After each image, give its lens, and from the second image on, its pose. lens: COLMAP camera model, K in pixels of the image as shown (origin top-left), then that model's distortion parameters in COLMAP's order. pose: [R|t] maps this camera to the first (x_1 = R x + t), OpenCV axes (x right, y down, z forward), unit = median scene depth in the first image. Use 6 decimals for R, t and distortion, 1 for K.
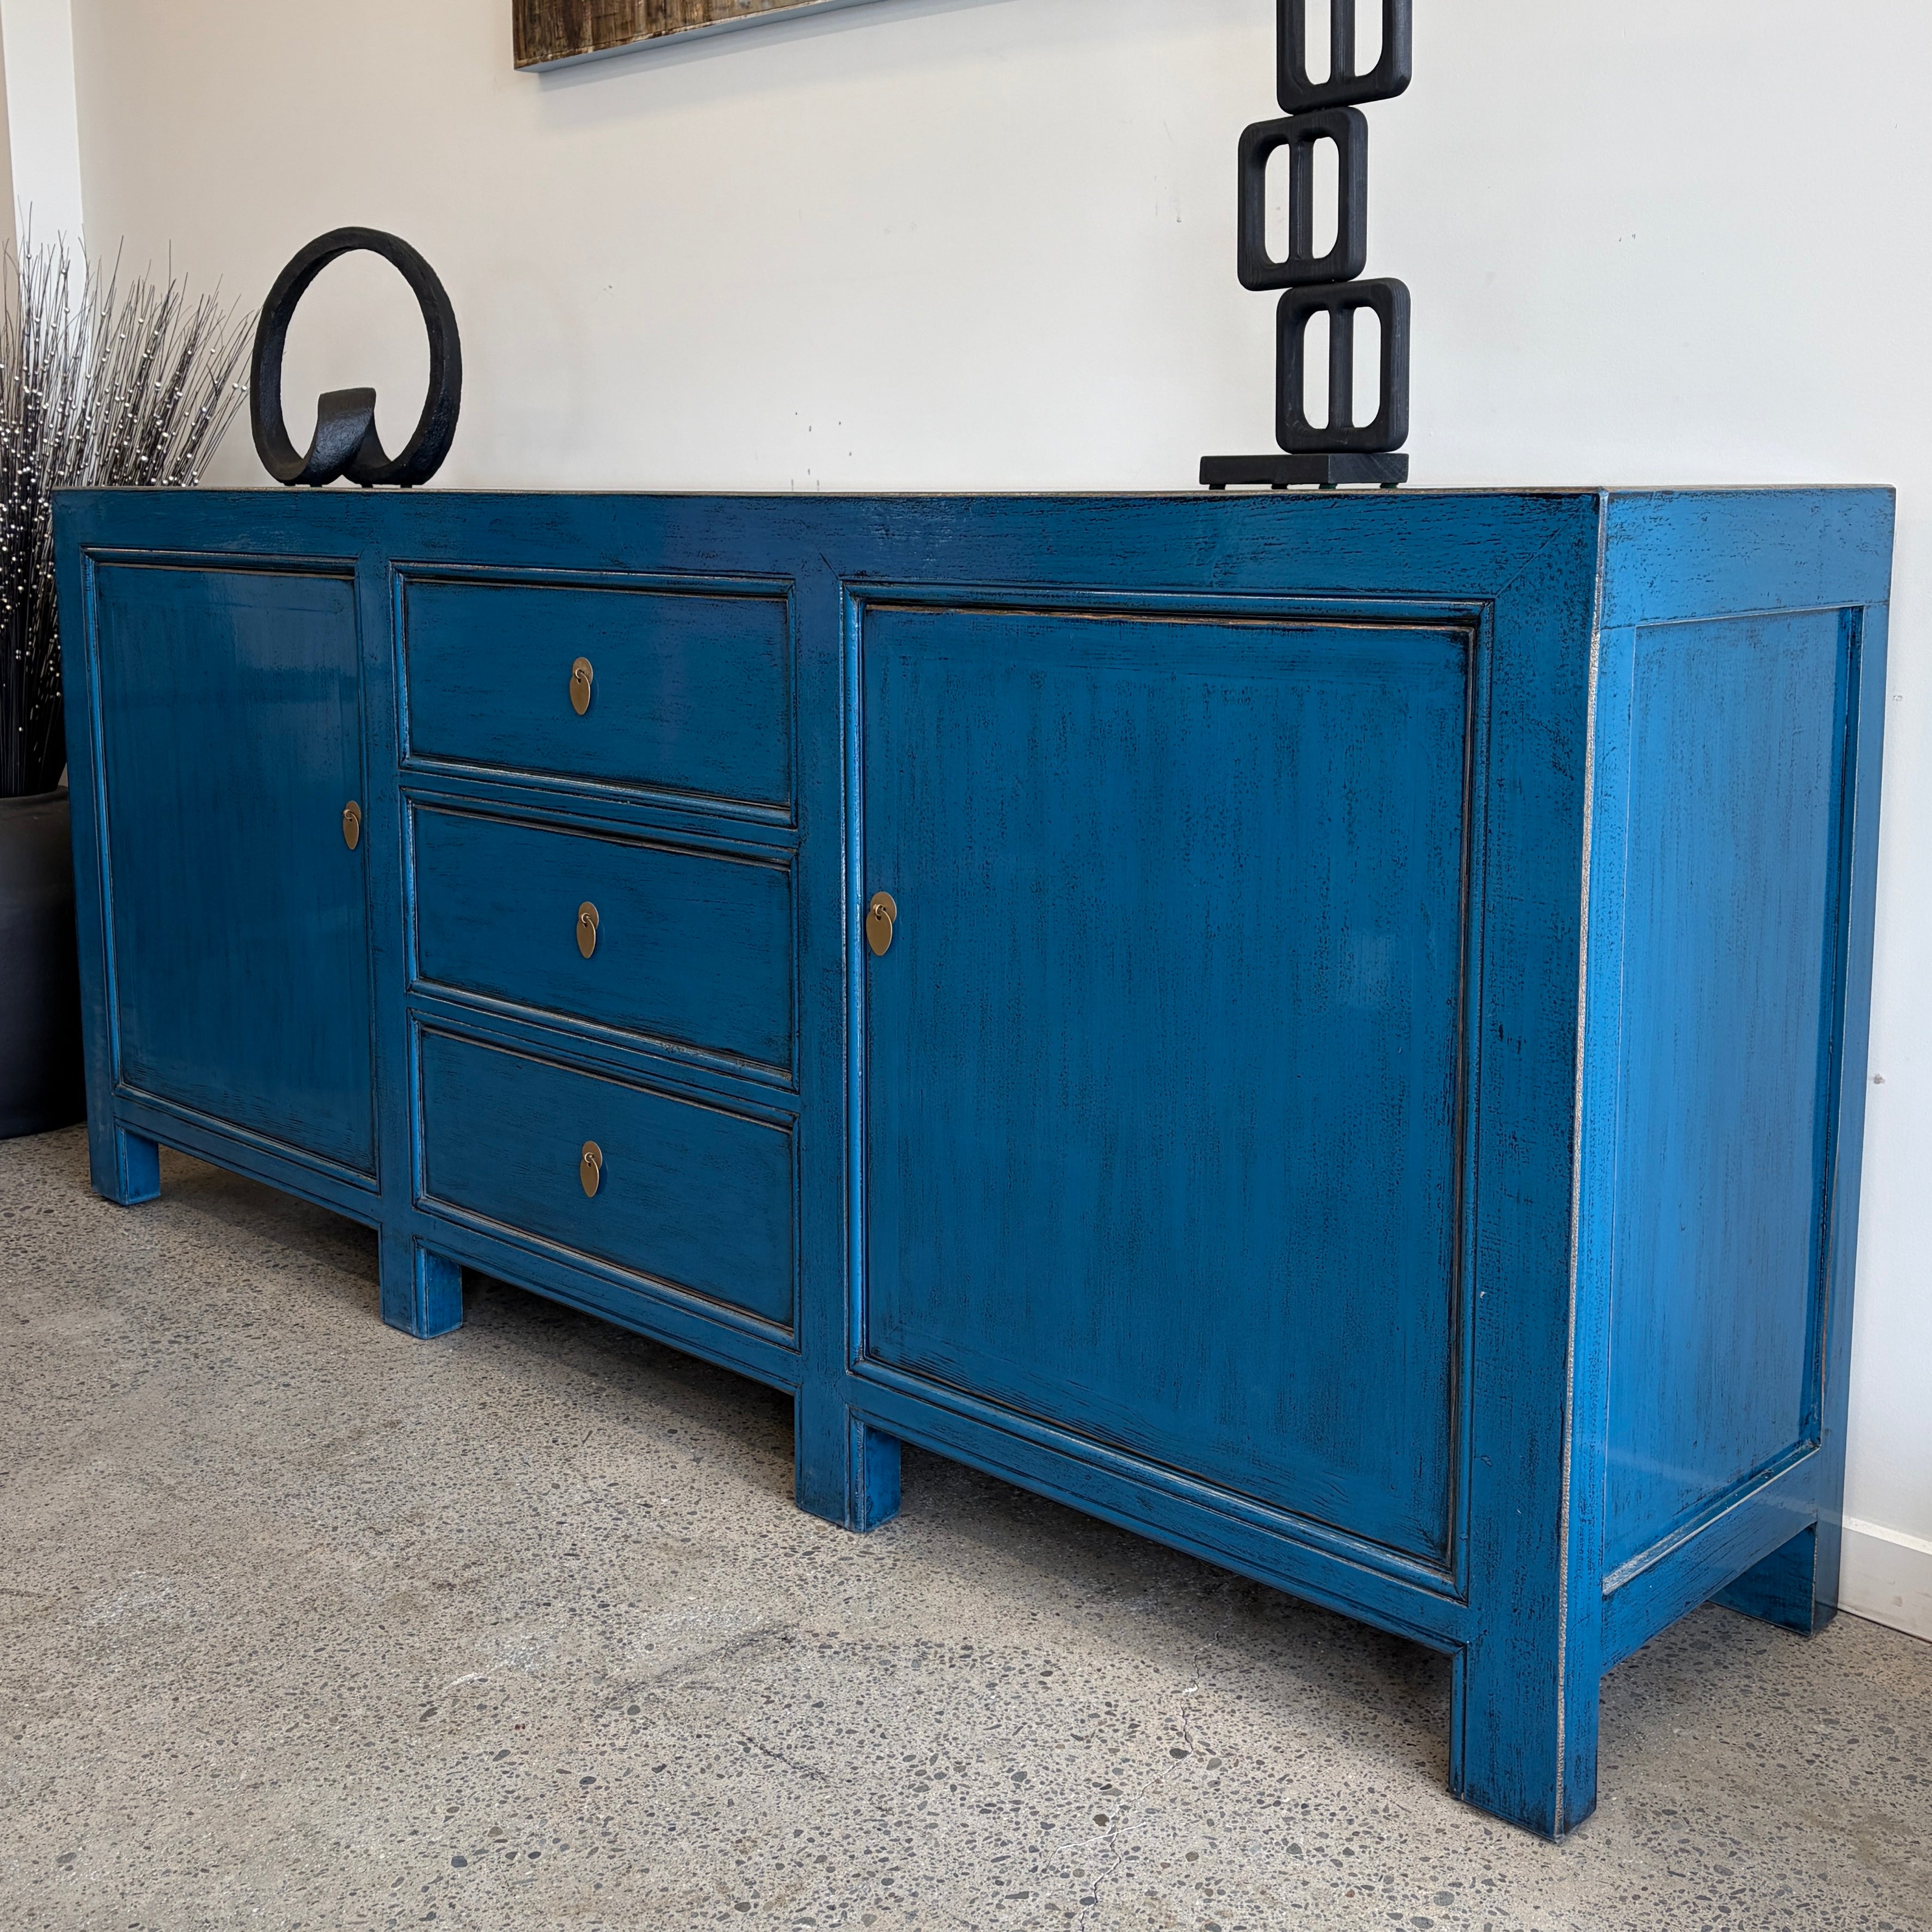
lens RADIAL K [[2360.2, 0, 1103.7], [0, 2360.2, 826.0], [0, 0, 1]] dist [0.094346, -0.232675]
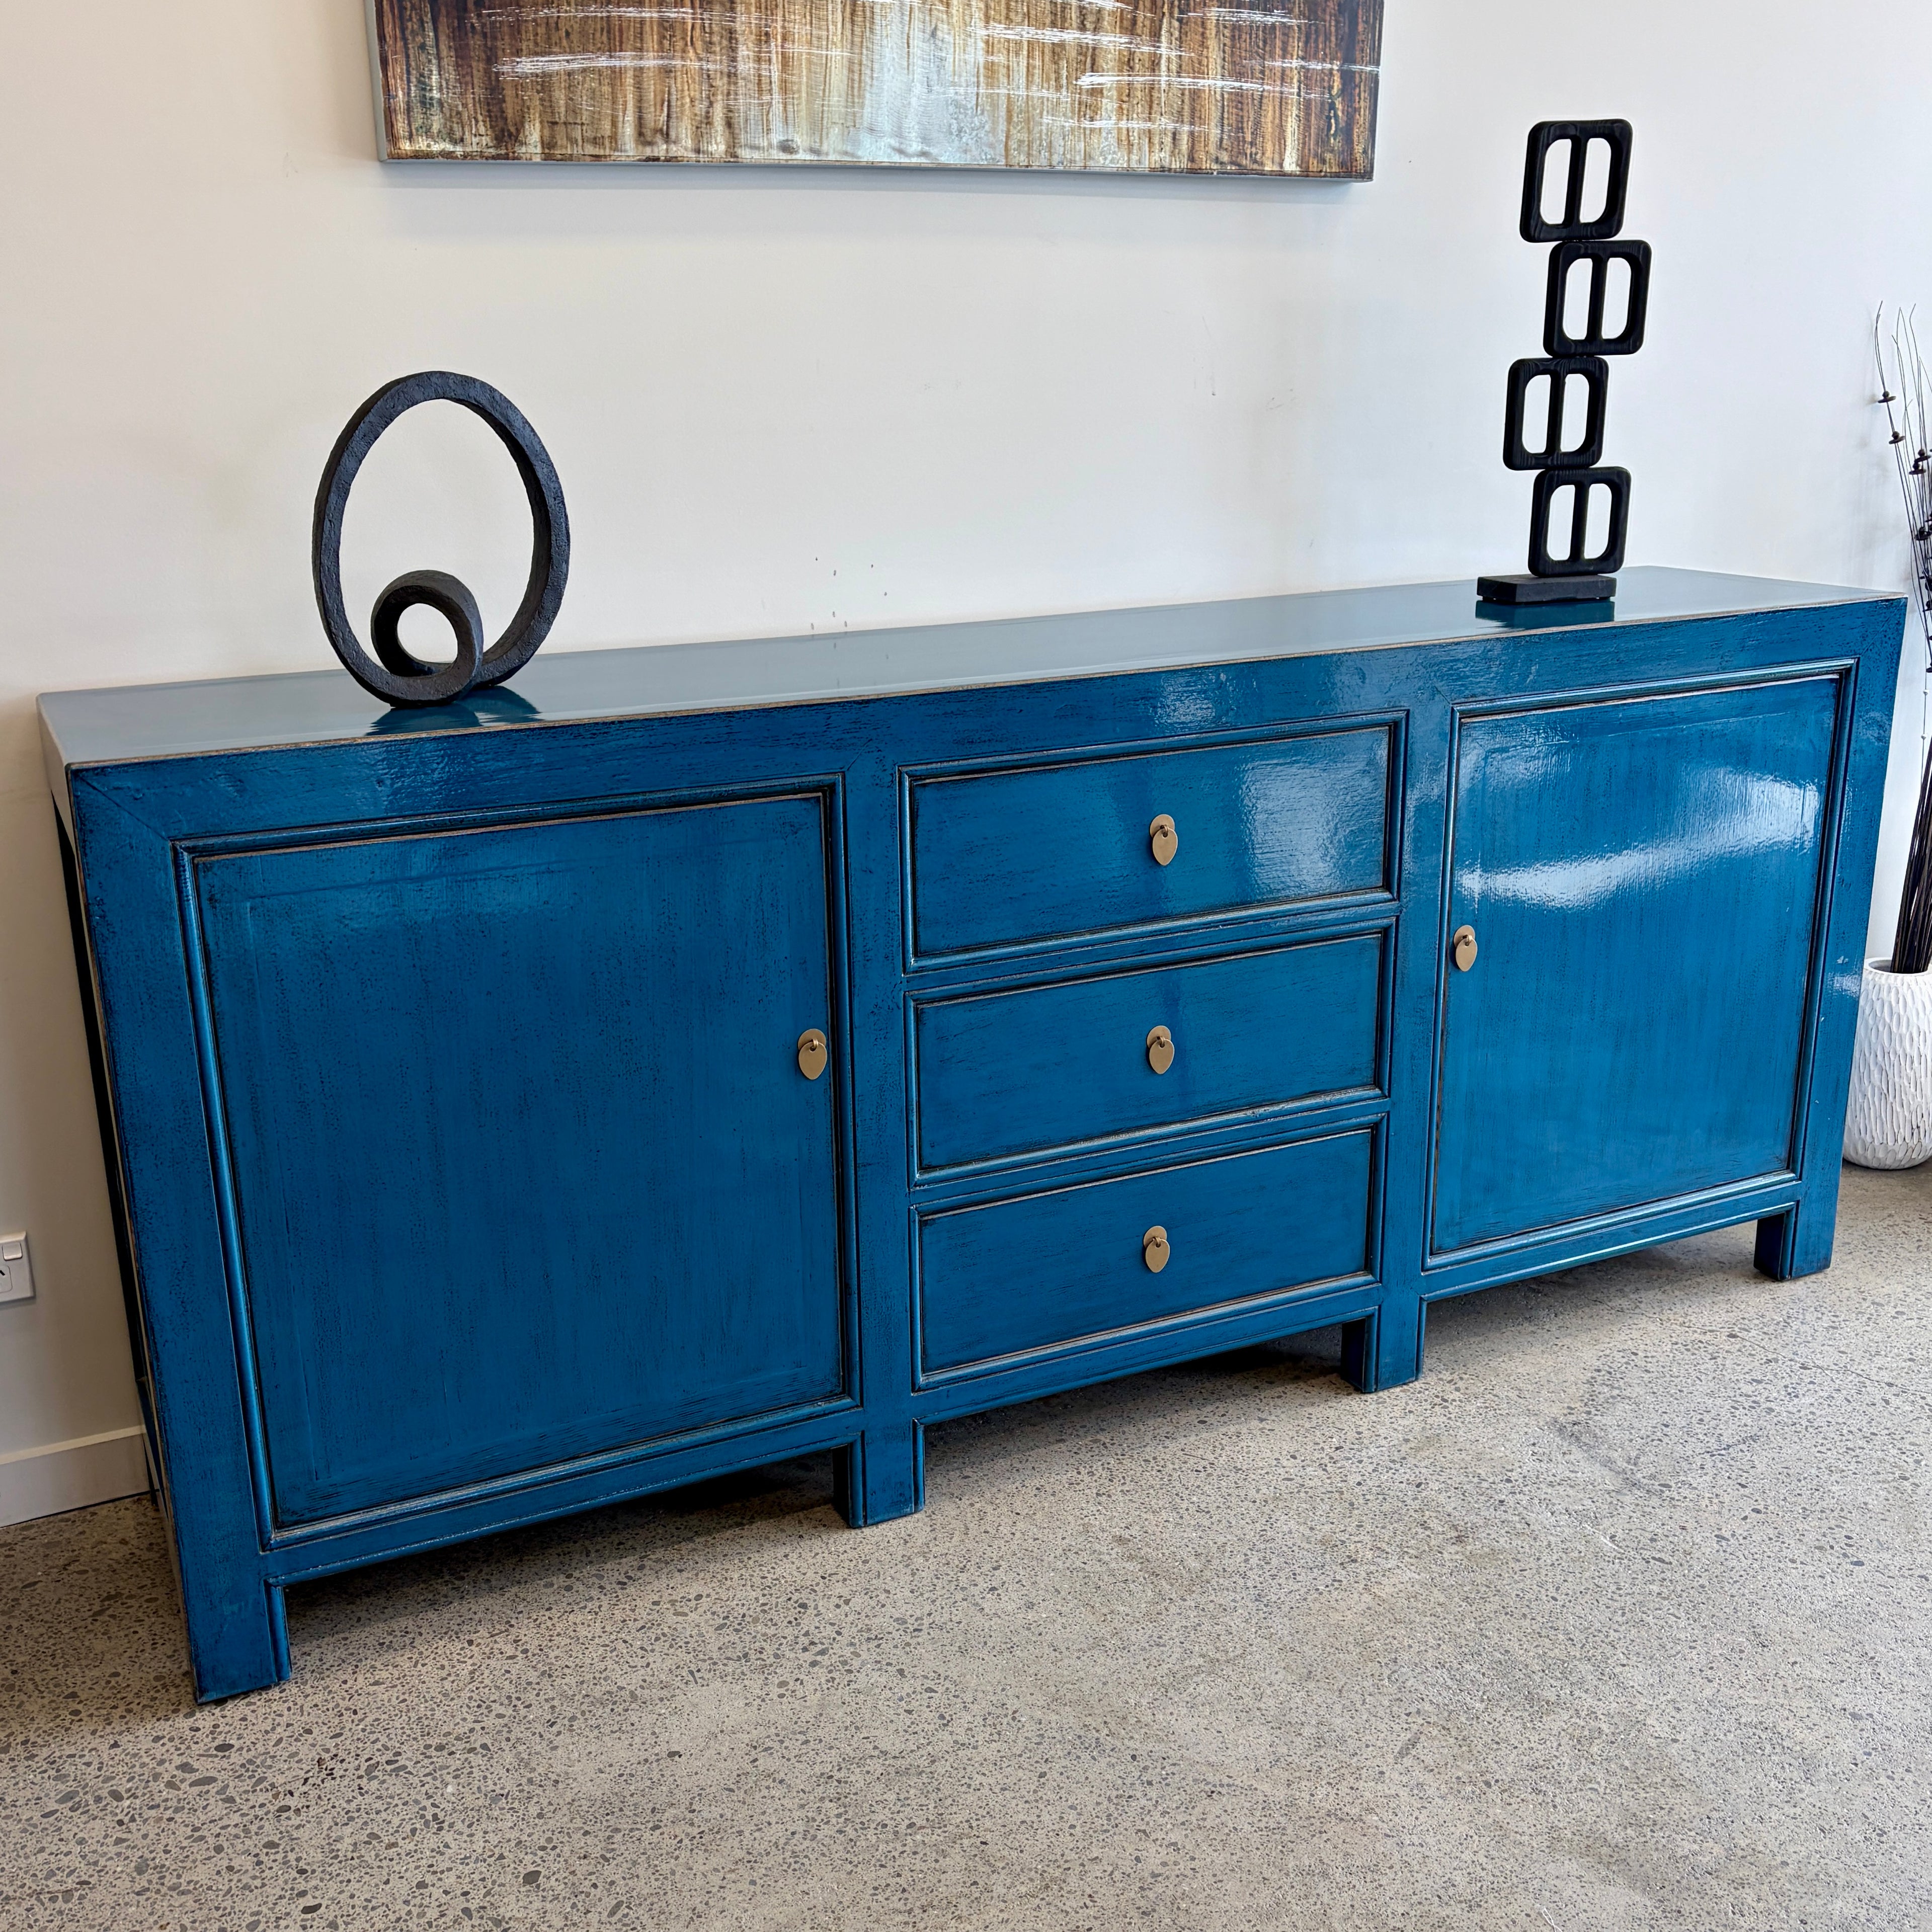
lens RADIAL K [[2014.6, 0, 977.0], [0, 2014.6, 949.7], [0, 0, 1]] dist [0.033647, -0.023164]
pose [[0.375658, -0.269867, 0.886596, -1.193561], [0.144907, 0.962001, 0.231422, -0.260195], [-0.915359, 0.041538, 0.400489, 0.754879]]
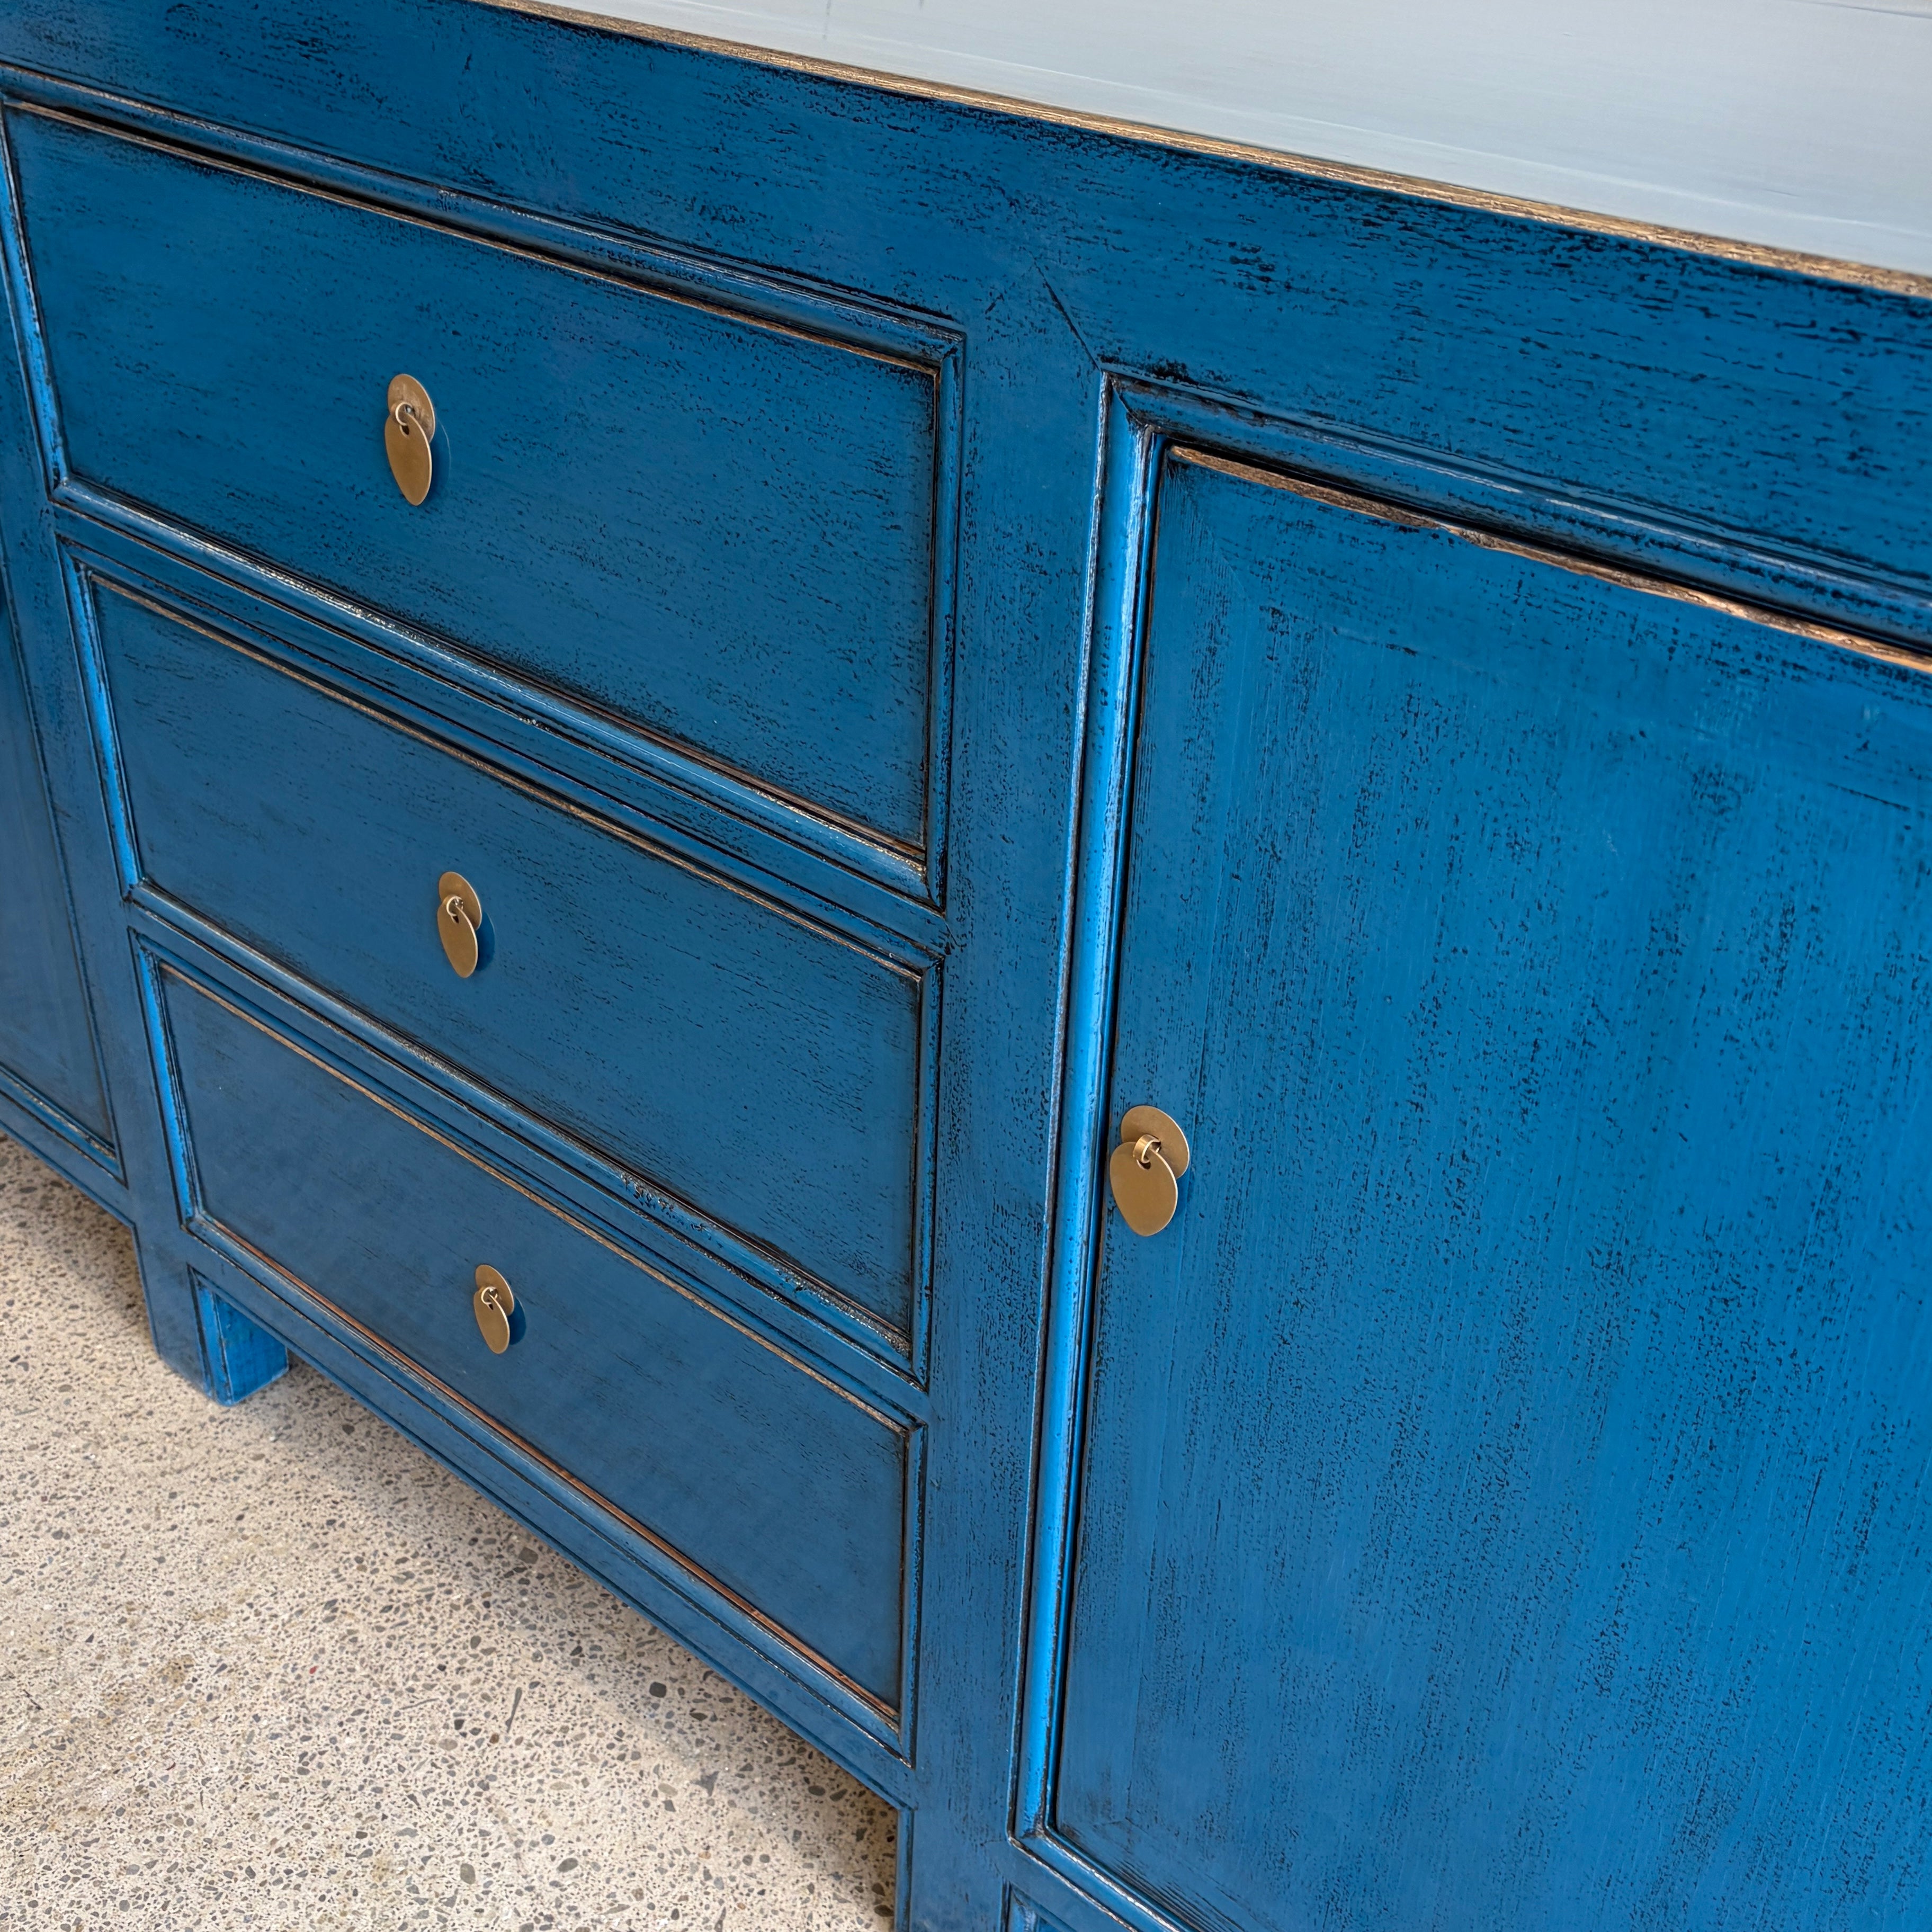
lens RADIAL K [[2243.7, 0, 1047.1], [0, 2243.7, 968.6], [0, 0, 1]] dist [0.018383, -0.009205]
pose [[0.998511, 0.022421, 0.049732, -0.129348], [-0.040142, 0.919294, 0.391518, -0.148193], [-0.036940, -0.392932, 0.918825, 0.613225]]
